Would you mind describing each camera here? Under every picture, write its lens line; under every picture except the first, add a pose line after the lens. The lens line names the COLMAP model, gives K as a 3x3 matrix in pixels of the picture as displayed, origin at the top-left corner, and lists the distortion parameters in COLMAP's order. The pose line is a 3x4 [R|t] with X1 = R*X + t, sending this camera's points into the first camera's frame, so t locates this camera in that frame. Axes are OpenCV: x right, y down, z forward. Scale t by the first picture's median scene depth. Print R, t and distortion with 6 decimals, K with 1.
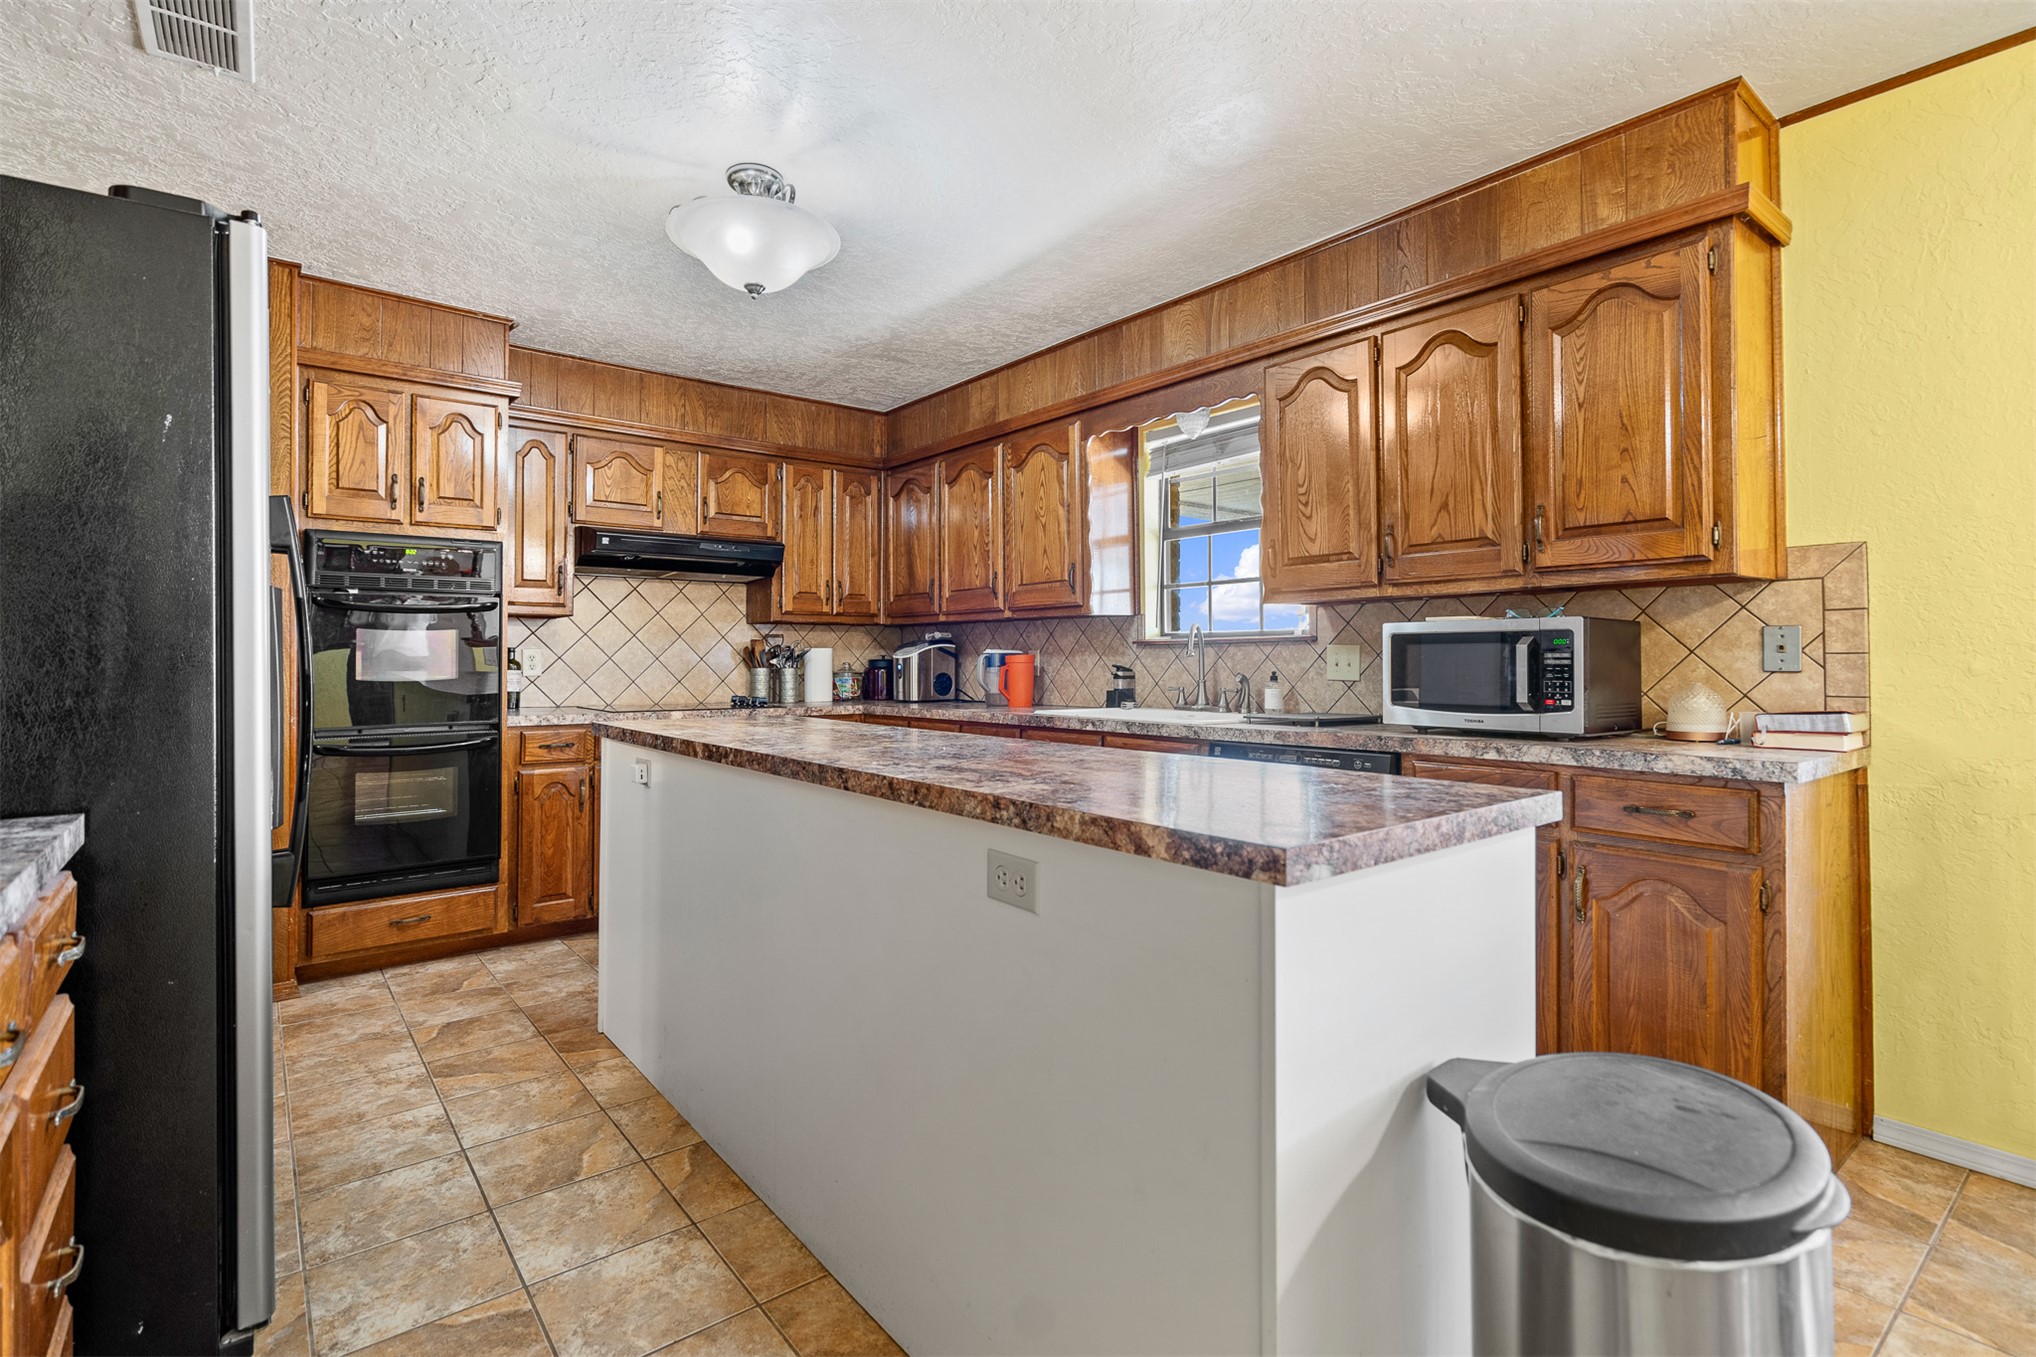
lens RADIAL K [[959.9, 0, 1002.8], [0, 959.9, 650.7], [0, 0, 1]] dist [-0.000889, 0.000218]
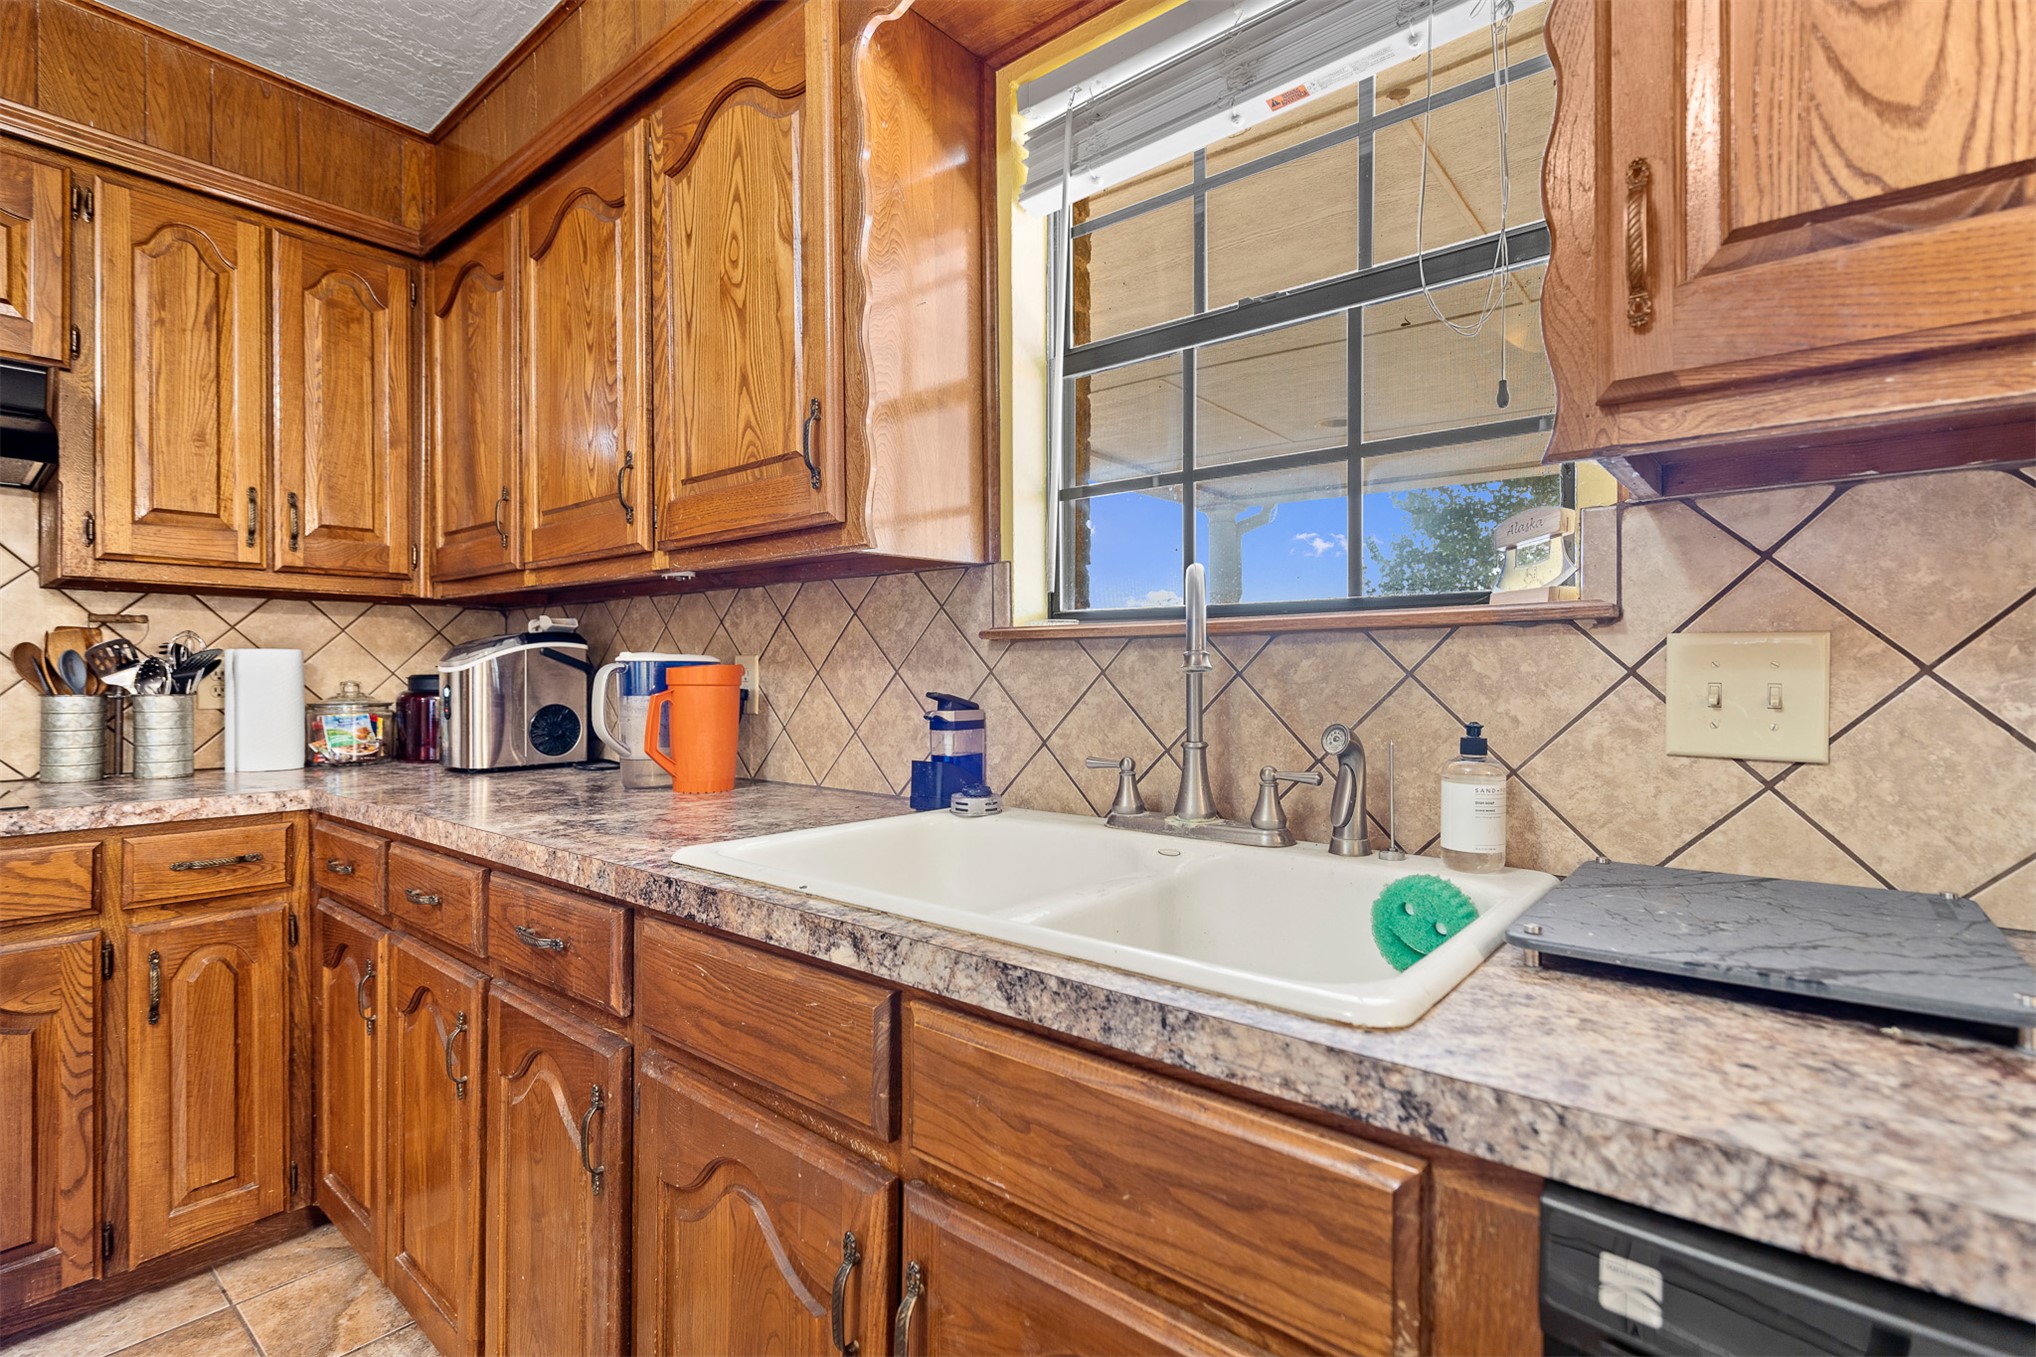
lens RADIAL K [[942.5, 0, 1014.5], [0, 942.5, 673.7], [0, 0, 1]] dist [0.002385, -0.000721]
pose [[0.977210, 0.002598, 0.212260, 0.068468], [-0.004798, 0.999940, 0.009851, 0.003326], [-0.212222, -0.010645, 0.977163, 0.626481]]
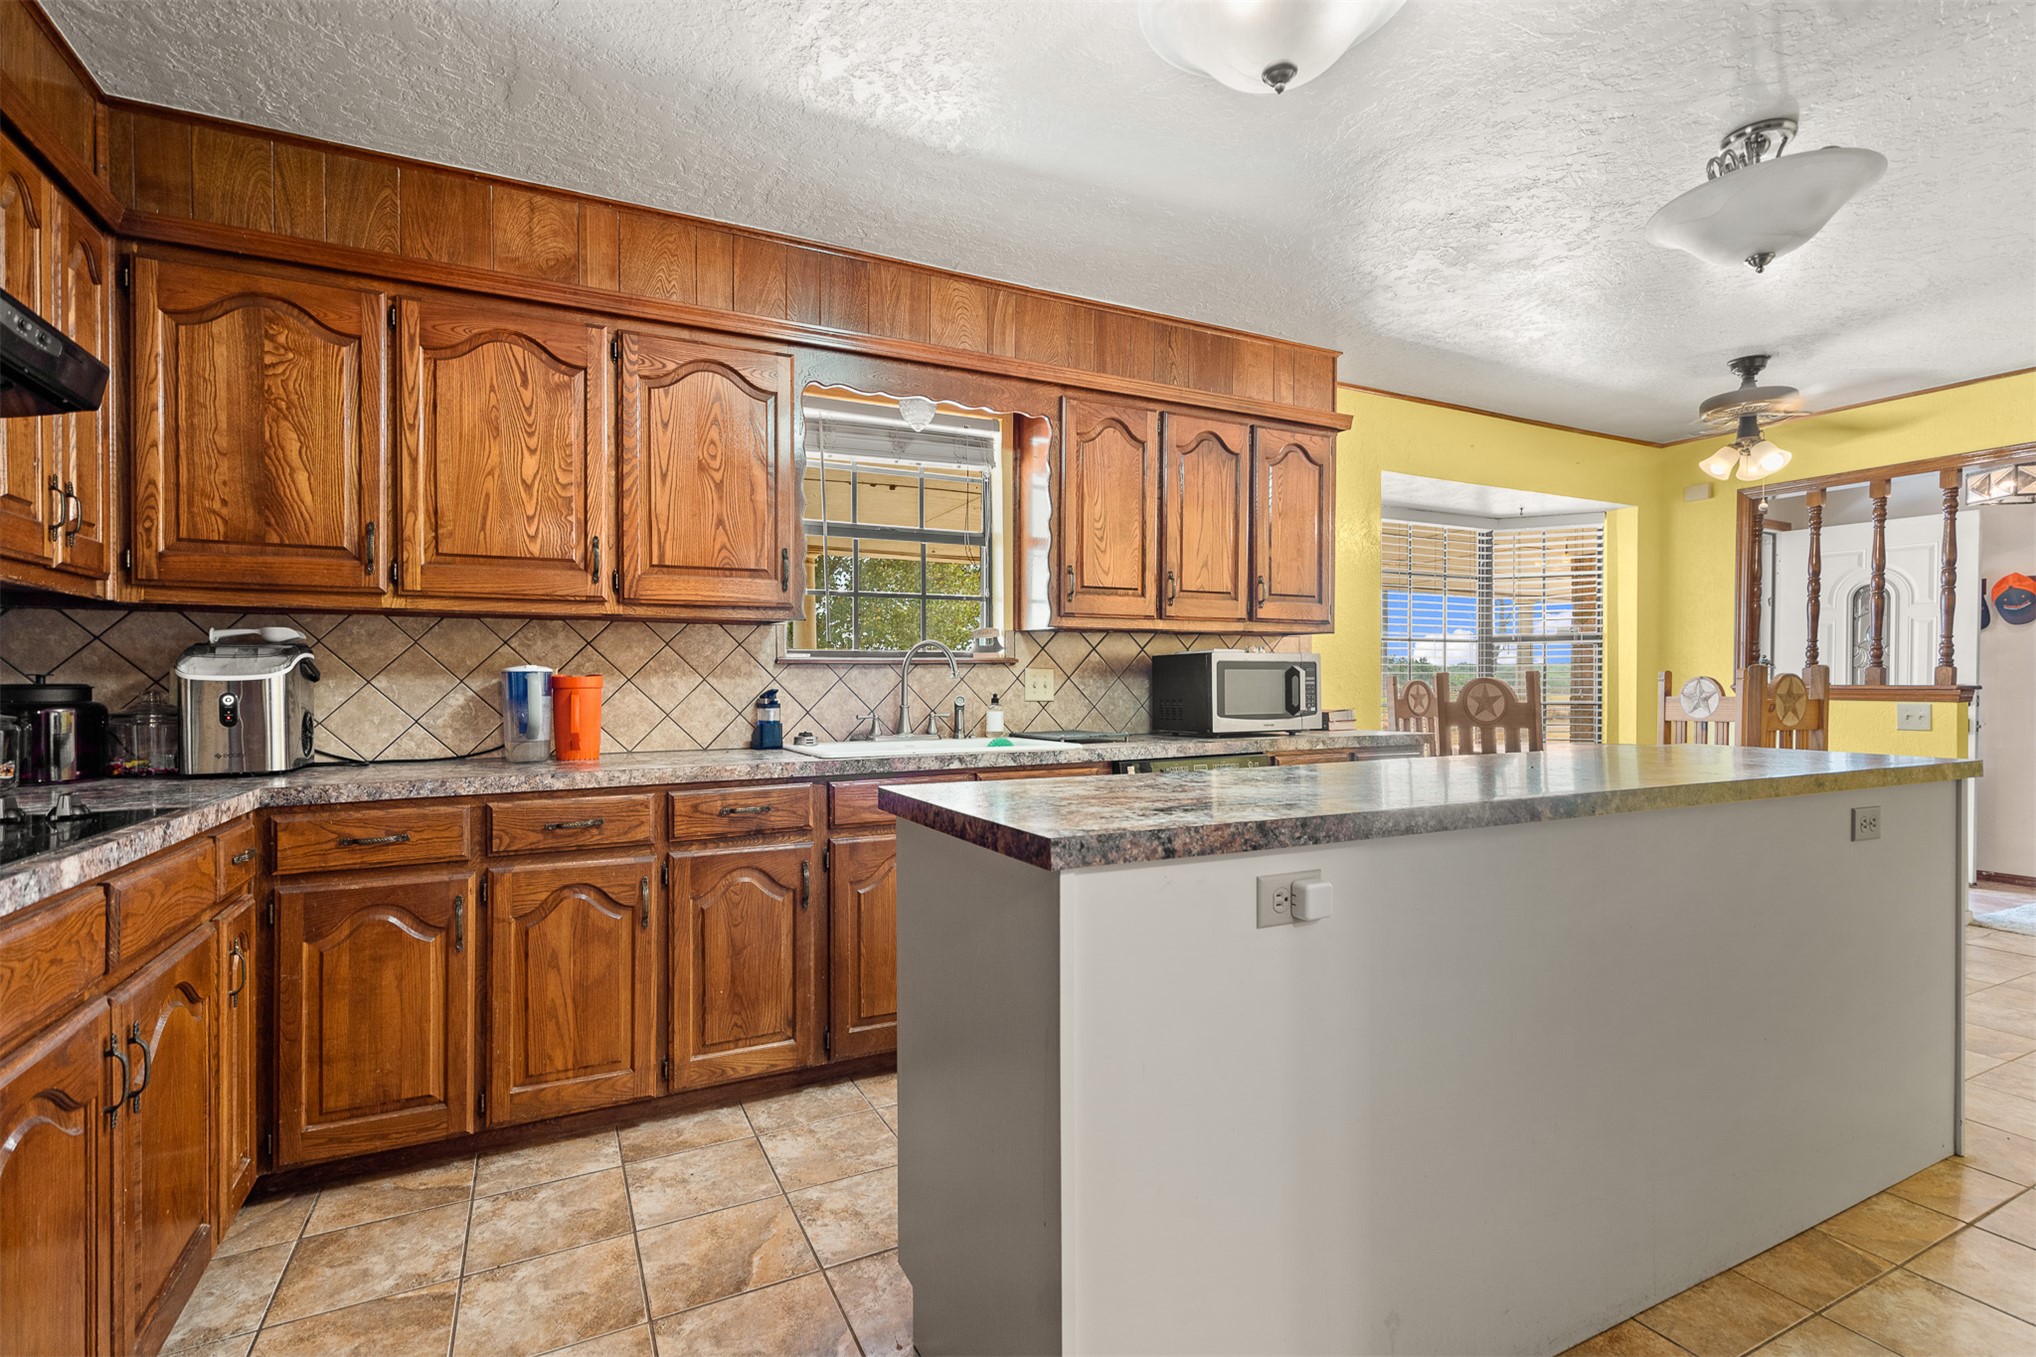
lens RADIAL K [[945.7, 0, 1011.0], [0, 945.7, 685.3], [0, 0, 1]] dist [0.000641, 0.000115]
pose [[0.199104, -0.001642, 0.979977, -0.567155], [-0.005131, 0.999983, 0.002718, 0.008409], [-0.979965, -0.005569, 0.199092, 0.663266]]
